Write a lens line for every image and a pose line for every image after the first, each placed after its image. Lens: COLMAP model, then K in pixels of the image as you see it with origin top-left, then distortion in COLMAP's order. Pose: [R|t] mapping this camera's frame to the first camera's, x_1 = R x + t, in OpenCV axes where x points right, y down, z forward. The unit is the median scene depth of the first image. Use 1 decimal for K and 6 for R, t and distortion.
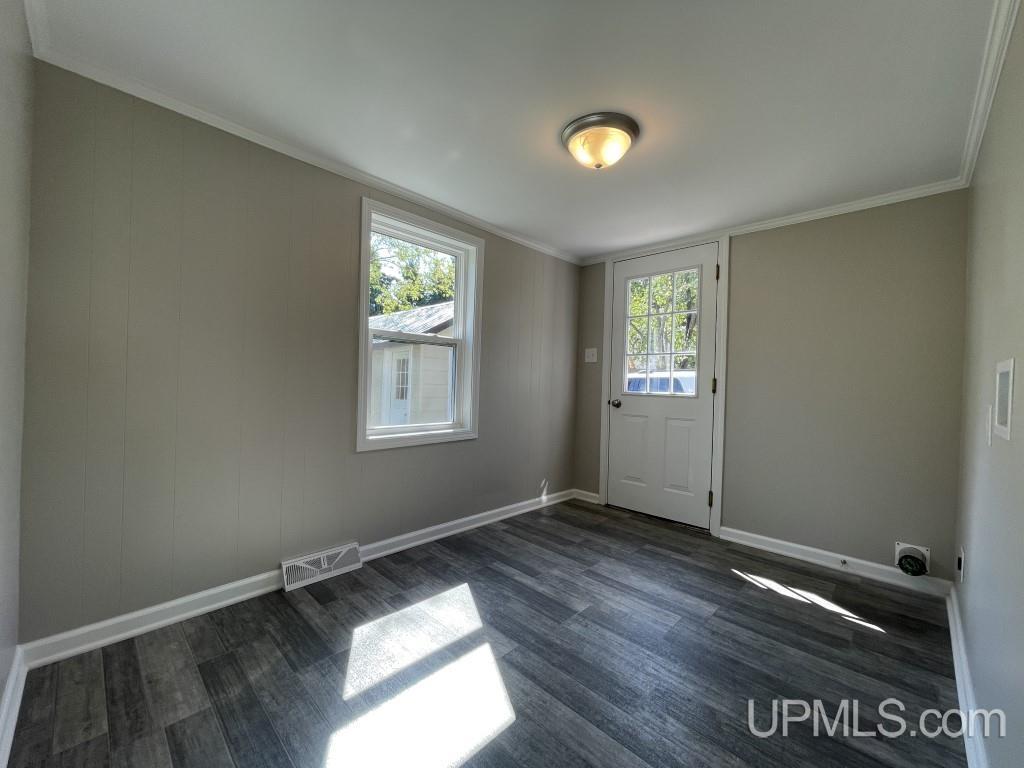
lens RADIAL K [[412.0, 0, 509.5], [0, 412.0, 400.0], [0, 0, 1]] dist [-0.000393, 0.000304]
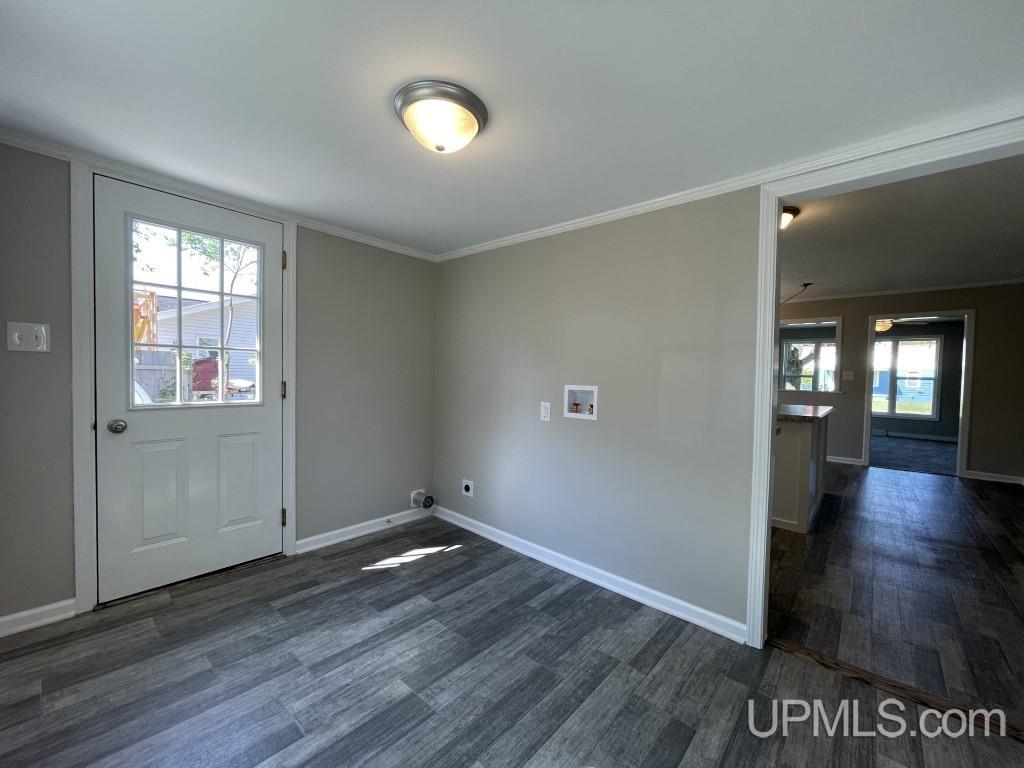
lens RADIAL K [[412.0, 0, 509.5], [0, 412.0, 400.0], [0, 0, 1]] dist [-0.000393, 0.000304]
pose [[-0.036854, -0.089242, 0.995328, -0.473216], [0.016521, 0.995814, 0.089898, -0.101526], [-0.999184, 0.019757, -0.035225, 0.656884]]
